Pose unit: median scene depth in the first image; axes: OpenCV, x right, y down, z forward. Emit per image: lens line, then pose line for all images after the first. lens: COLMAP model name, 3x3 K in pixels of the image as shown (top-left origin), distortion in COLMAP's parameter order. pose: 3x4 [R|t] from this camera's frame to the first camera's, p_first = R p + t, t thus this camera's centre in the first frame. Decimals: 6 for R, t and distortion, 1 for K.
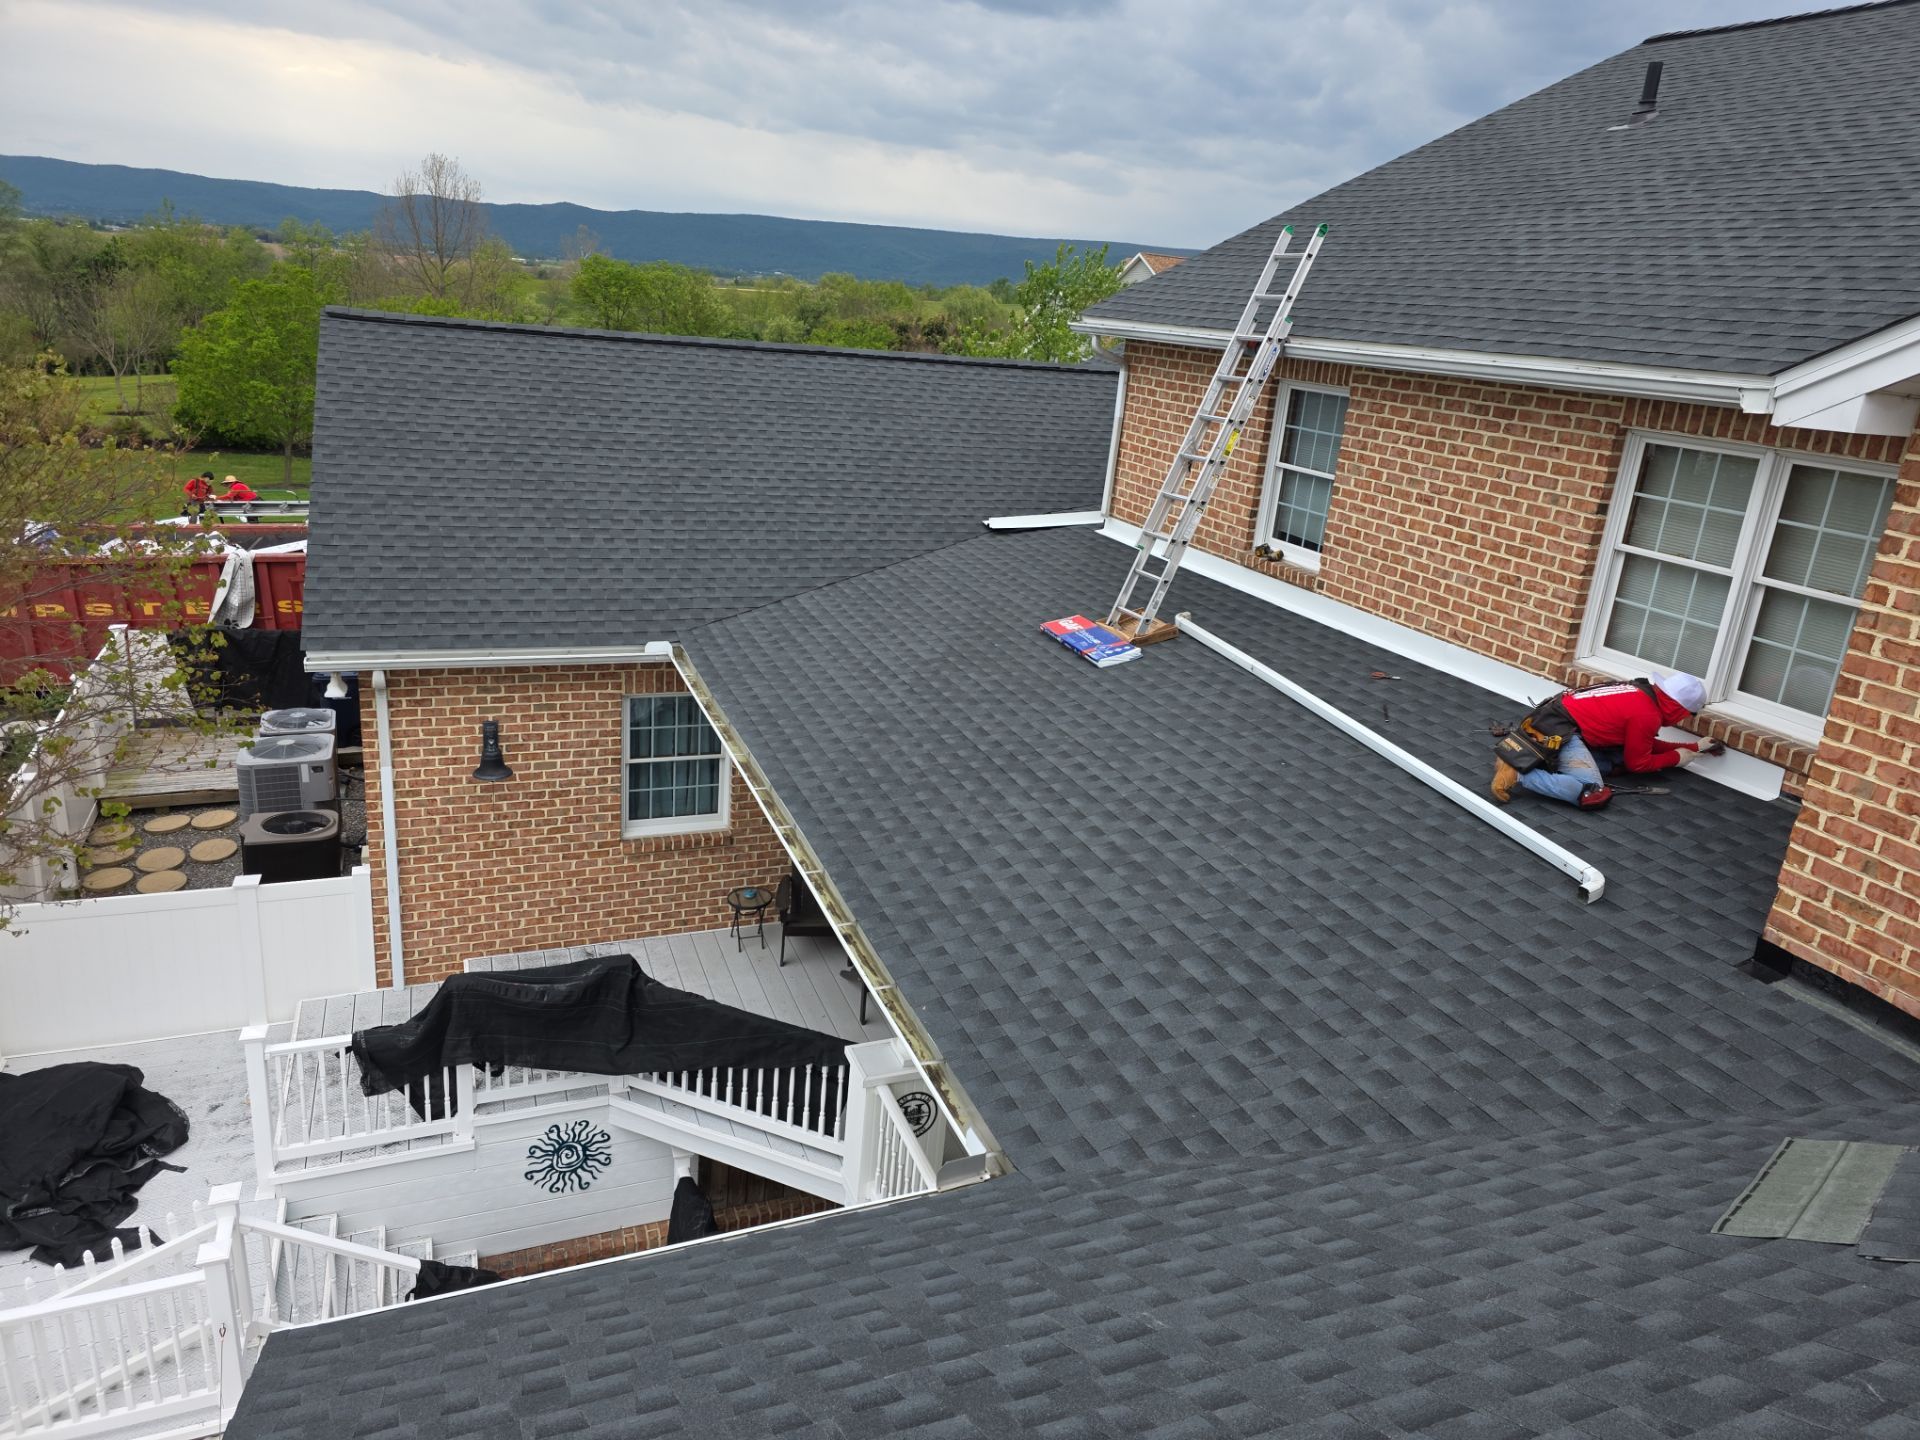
lens RADIAL K [[1261.5, 0, 960.0], [0, 1261.5, 720.0], [0, 0, 1]] dist [0.087050, -0.063257]
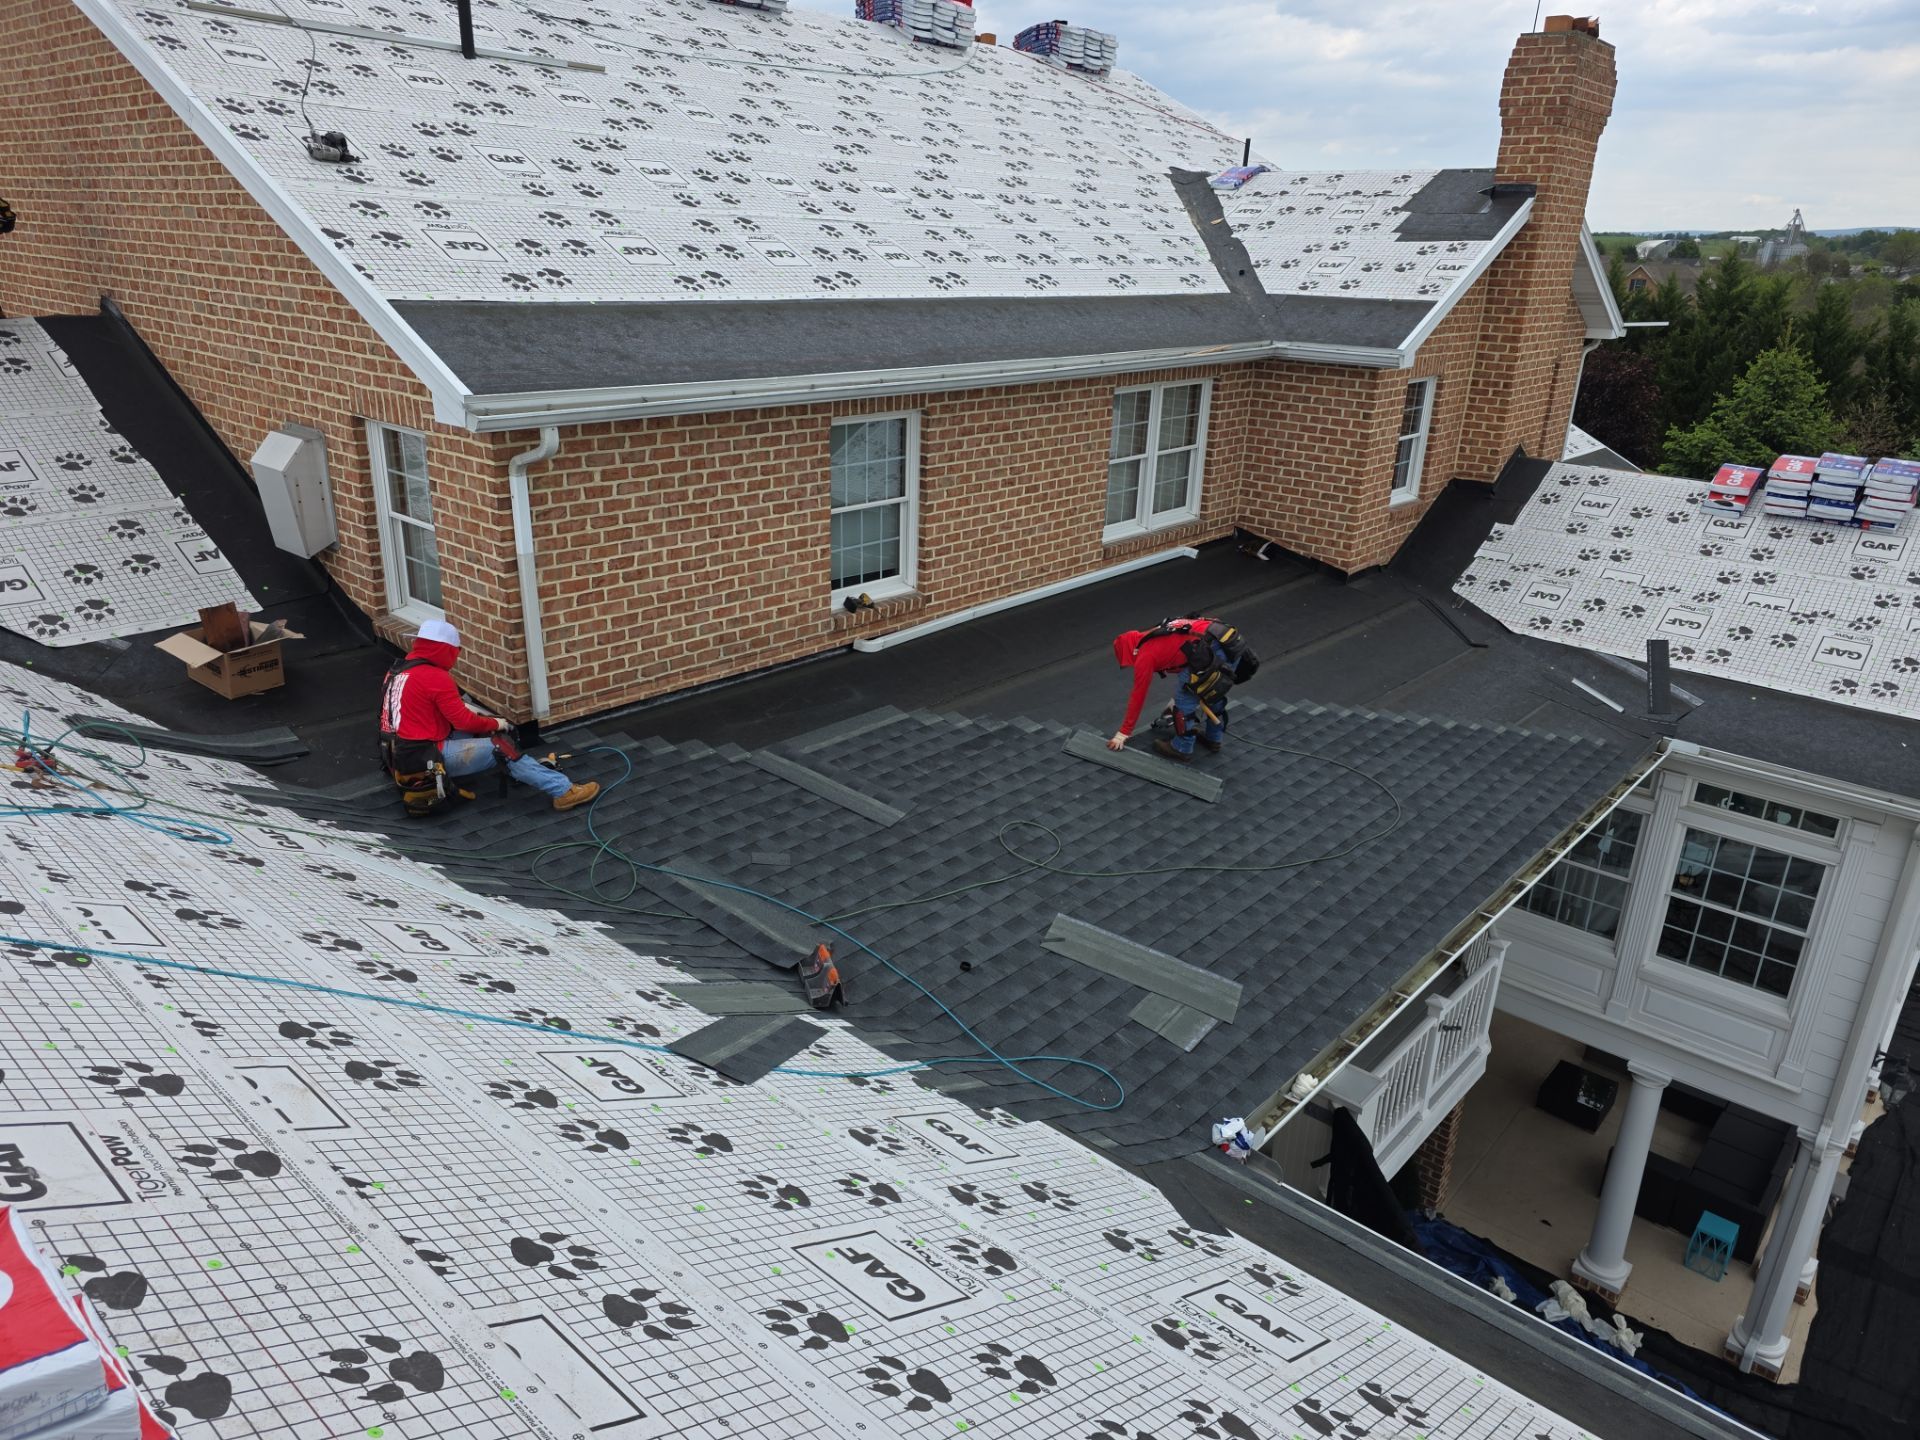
lens RADIAL K [[1247.7, 0, 960.0], [0, 1247.7, 720.0], [0, 0, 1]] dist [0.082471, -0.058468]
pose [[-0.434981, -0.413506, 0.799878, -0.634737], [0.216348, 0.814302, 0.538615, -0.625162], [-0.874062, 0.407339, -0.264745, 1.428265]]
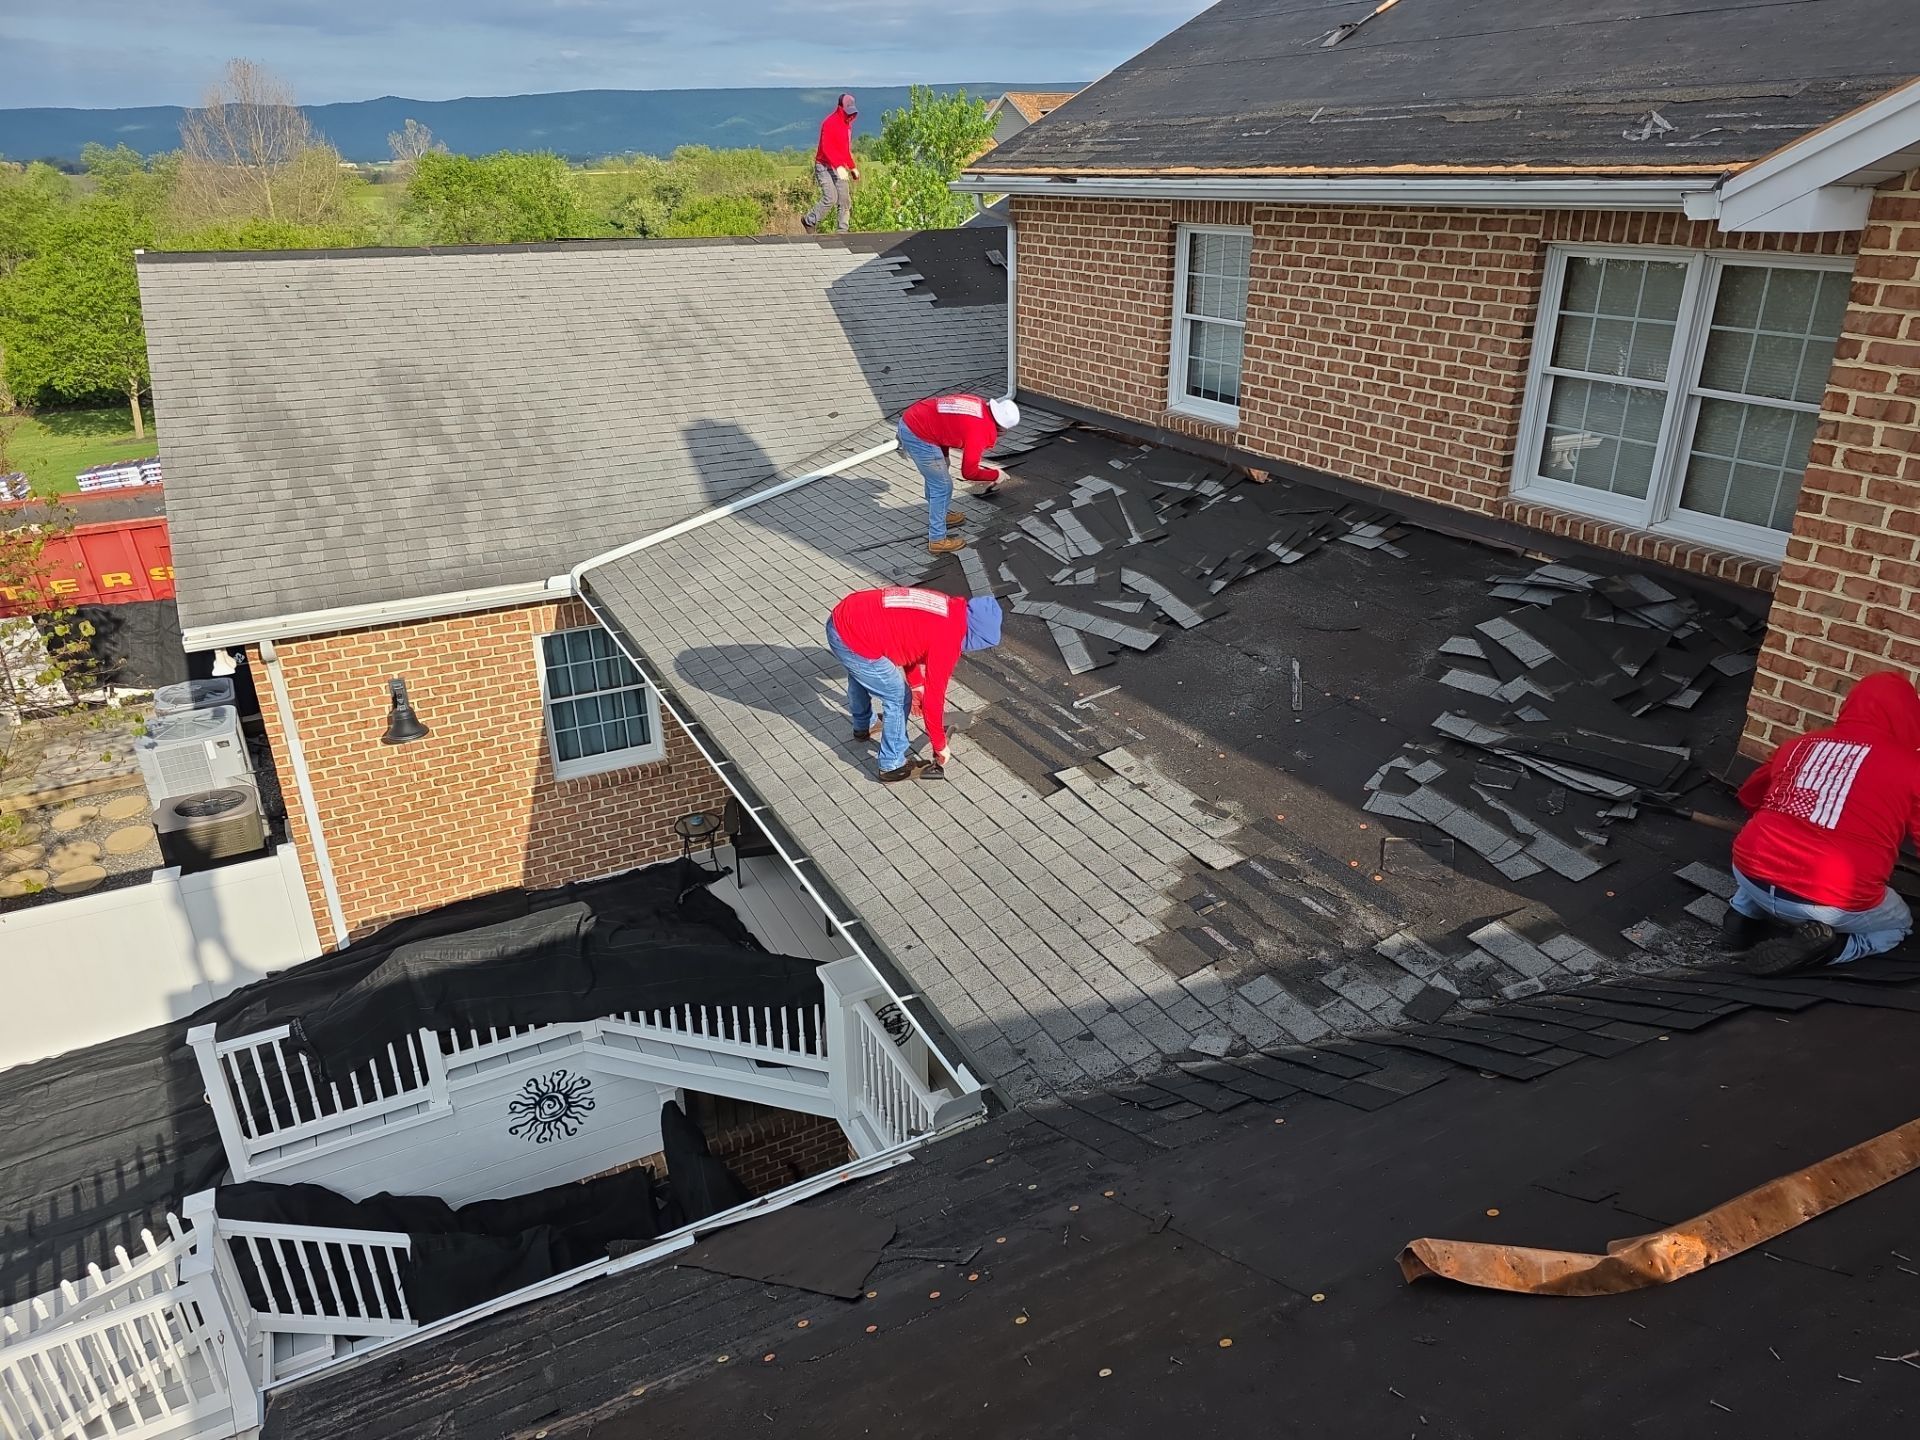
lens RADIAL K [[1247.7, 0, 960.0], [0, 1247.7, 720.0], [0, 0, 1]] dist [0.082471, -0.058468]
pose [[0.990569, -0.126828, 0.051851, -0.006164], [0.120879, 0.987084, 0.105137, -0.024615], [-0.064515, -0.097877, 0.993105, 0.046053]]
